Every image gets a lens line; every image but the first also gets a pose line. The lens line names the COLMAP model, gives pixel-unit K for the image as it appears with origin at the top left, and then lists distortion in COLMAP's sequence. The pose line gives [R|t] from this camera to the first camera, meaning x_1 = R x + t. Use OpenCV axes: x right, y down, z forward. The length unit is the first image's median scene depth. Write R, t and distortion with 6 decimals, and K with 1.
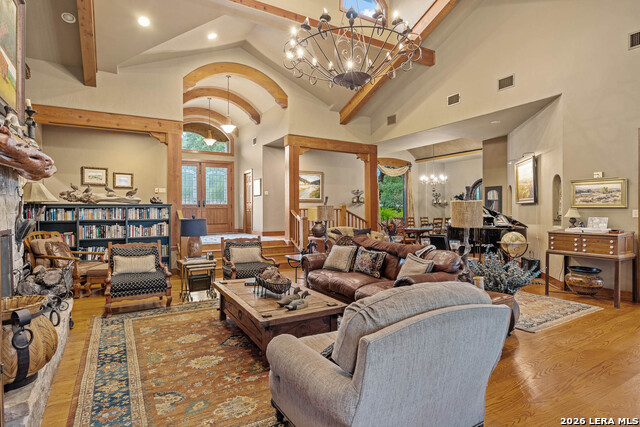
lens RADIAL K [[350.1, 0, 320.7], [0, 350.1, 215.0], [0, 0, 1]] dist [0.002791, 0.000190]
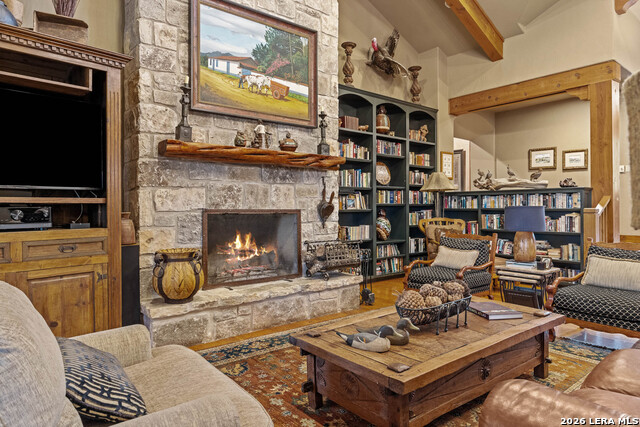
lens RADIAL K [[395.6, 0, 321.5], [0, 395.6, 207.5], [0, 0, 1]] dist [-0.006528, -0.000376]
pose [[0.146908, 0.005485, -0.989135, 0.289426], [-0.008930, 0.999951, 0.004219, 0.011749], [0.989110, 0.008214, 0.146950, 0.405202]]
